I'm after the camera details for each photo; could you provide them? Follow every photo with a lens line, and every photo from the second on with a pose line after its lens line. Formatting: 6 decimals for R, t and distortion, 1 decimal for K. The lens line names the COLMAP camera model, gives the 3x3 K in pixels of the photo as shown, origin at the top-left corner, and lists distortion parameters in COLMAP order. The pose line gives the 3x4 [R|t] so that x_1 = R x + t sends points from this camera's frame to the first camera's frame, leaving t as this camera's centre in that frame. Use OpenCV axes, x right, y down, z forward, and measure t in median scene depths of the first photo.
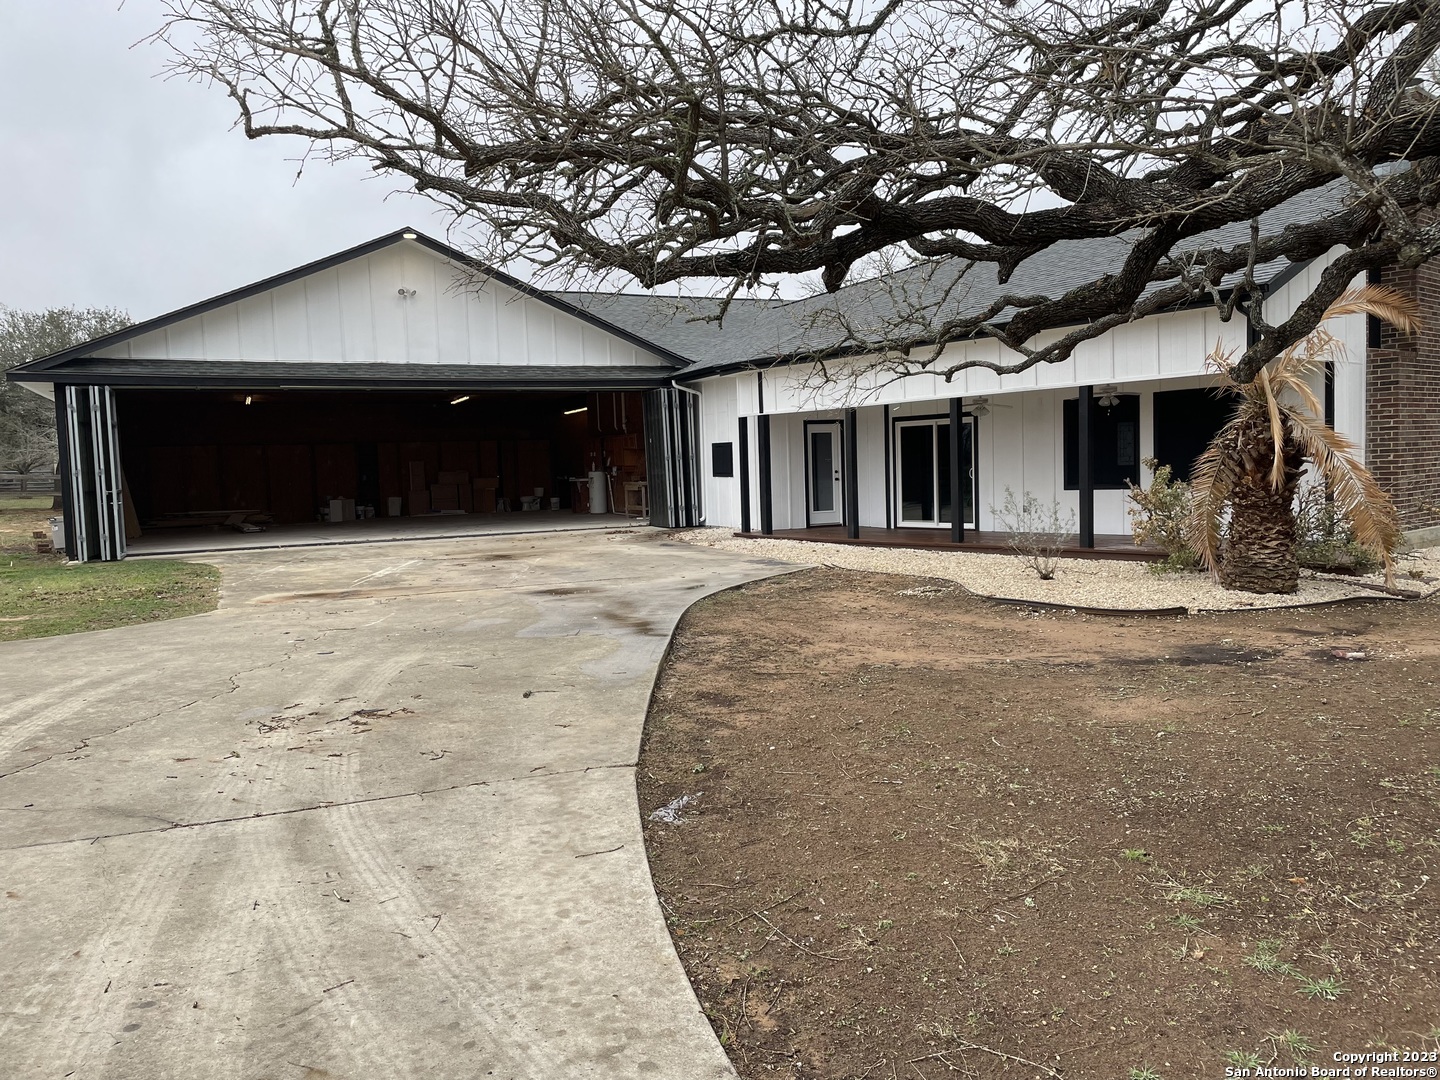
lens RADIAL K [[1070.3, 0, 728.3], [0, 1070.3, 519.2], [0, 0, 1]] dist [0.070425, -0.080646]
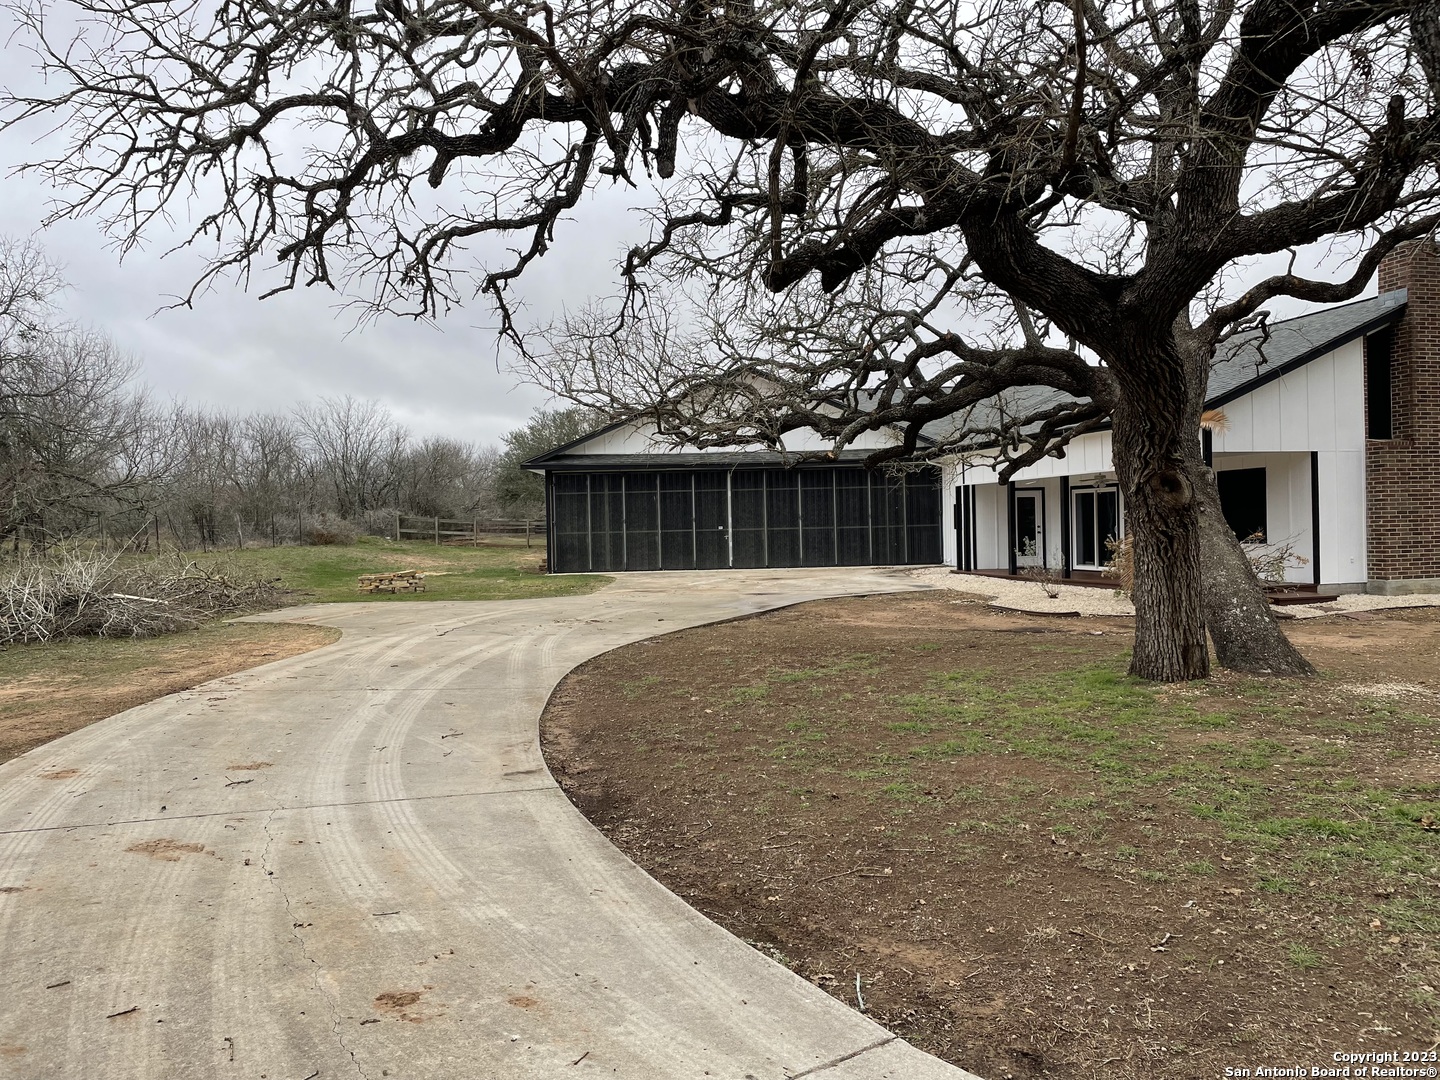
lens RADIAL K [[1070.3, 0, 716.1], [0, 1070.3, 533.4], [0, 0, 1]] dist [0.070425, -0.080646]
pose [[0.901997, 0.016258, -0.431437, 0.762036], [-0.030800, 0.999168, -0.026741, 0.027435], [0.430643, 0.037409, 0.901747, -0.876093]]
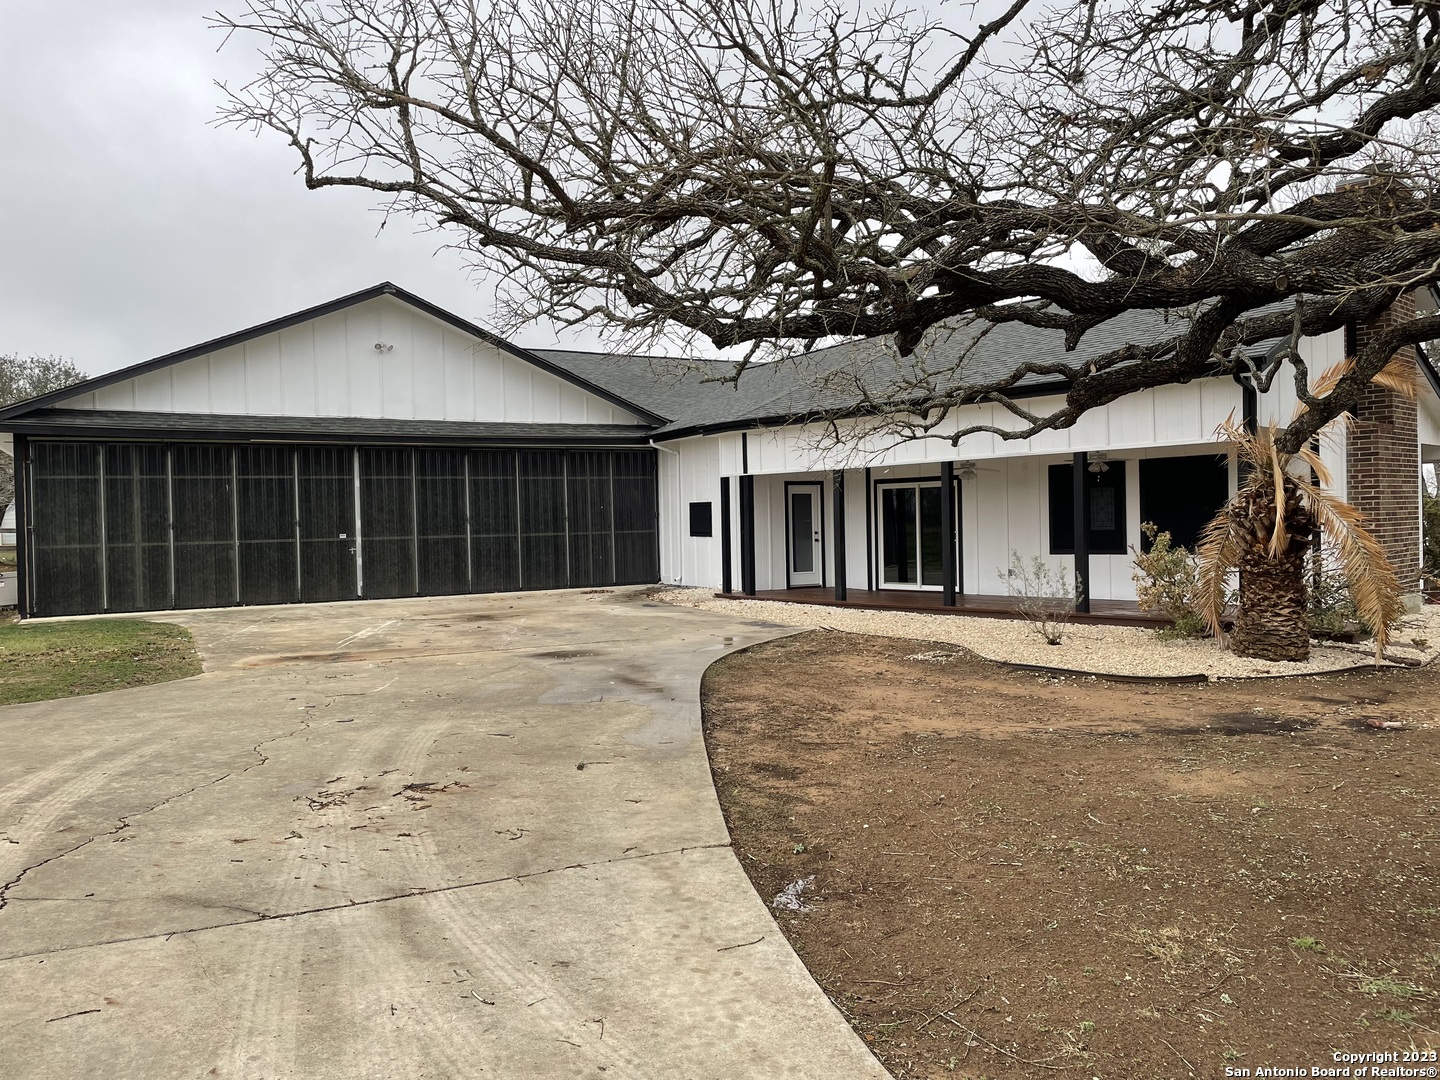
lens RADIAL K [[1070.3, 0, 725.2], [0, 1070.3, 516.9], [0, 0, 1]] dist [0.070425, -0.080646]
pose [[0.998418, 0.011559, 0.055035, -0.093744], [-0.008412, 0.998334, -0.057088, -0.003960], [-0.055603, 0.056534, 0.996851, 0.022408]]
